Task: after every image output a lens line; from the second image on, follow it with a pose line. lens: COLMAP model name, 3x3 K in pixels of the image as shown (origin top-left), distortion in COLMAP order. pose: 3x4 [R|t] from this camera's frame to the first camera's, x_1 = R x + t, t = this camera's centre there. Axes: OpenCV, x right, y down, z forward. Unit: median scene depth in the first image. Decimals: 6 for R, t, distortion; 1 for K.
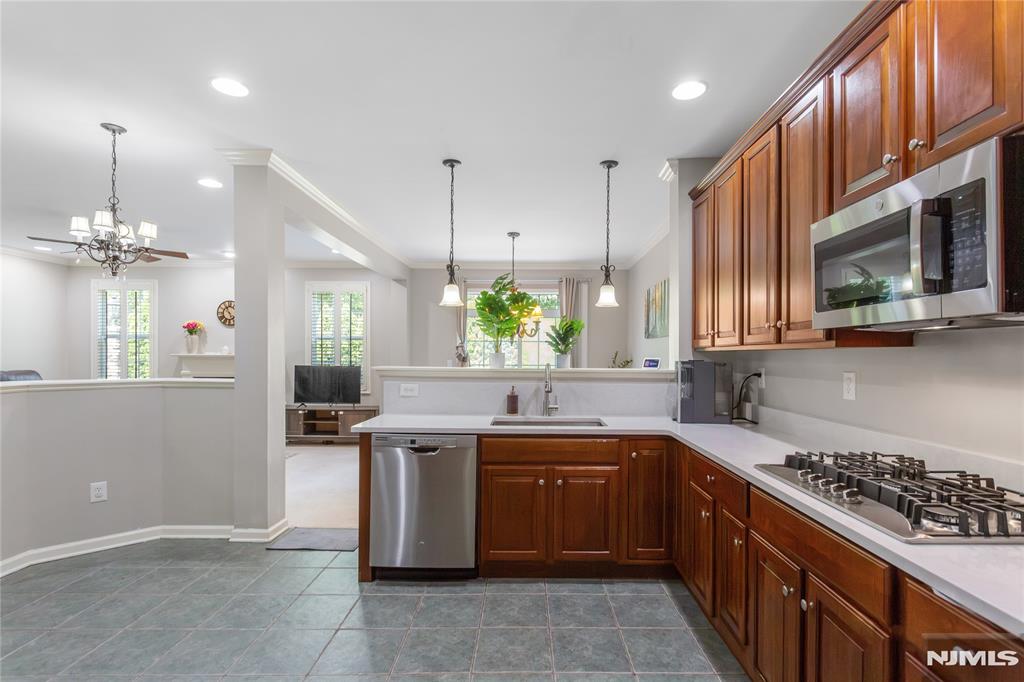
lens RADIAL K [[489.8, 0, 555.5], [0, 489.8, 354.0], [0, 0, 1]] dist [-0.001802, 0.003558]
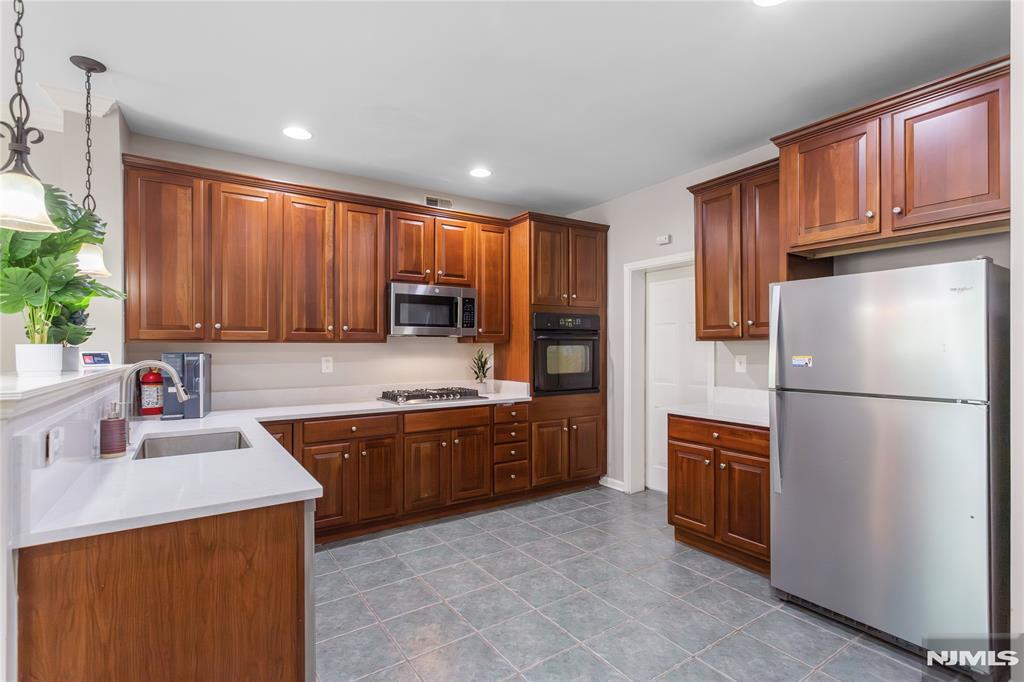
lens RADIAL K [[489.8, 0, 485.7], [0, 489.8, 343.6], [0, 0, 1]] dist [-0.001802, 0.003558]
pose [[-0.501799, 0.008017, 0.864947, -0.753117], [0.005253, 0.999967, -0.006221, 0.002952], [-0.864968, 0.001422, -0.501825, 0.884100]]
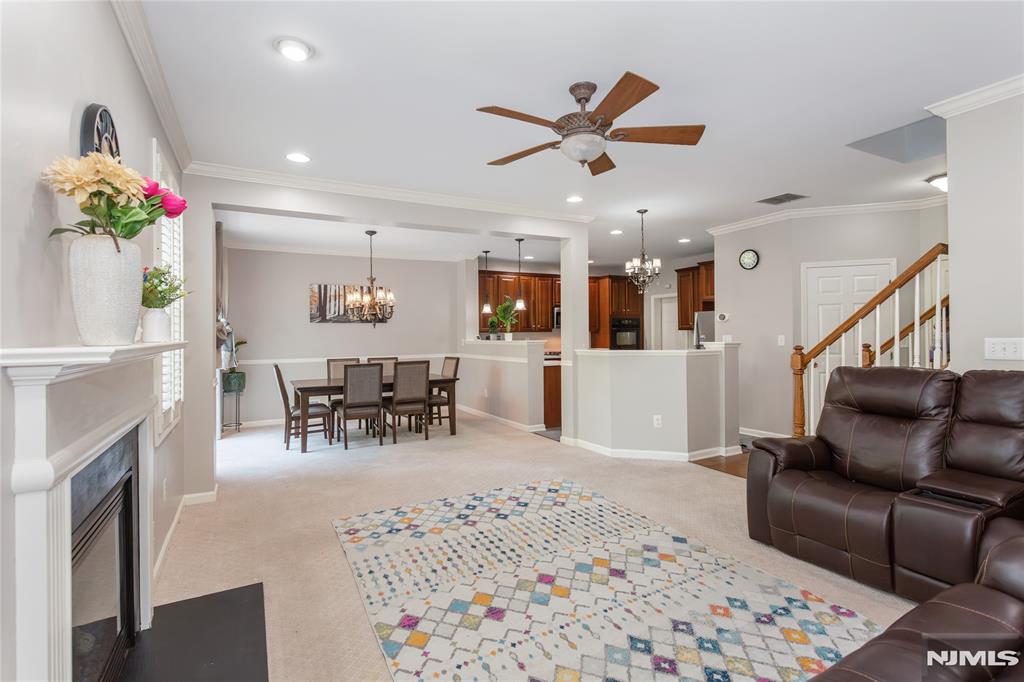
lens RADIAL K [[489.8, 0, 512.8], [0, 489.8, 332.4], [0, 0, 1]] dist [-0.001802, 0.003558]
pose [[-0.457215, 0.009264, 0.889308, -2.001620], [0.014147, 0.999895, -0.003142, 0.001246], [-0.889244, 0.011145, -0.457298, 1.955962]]
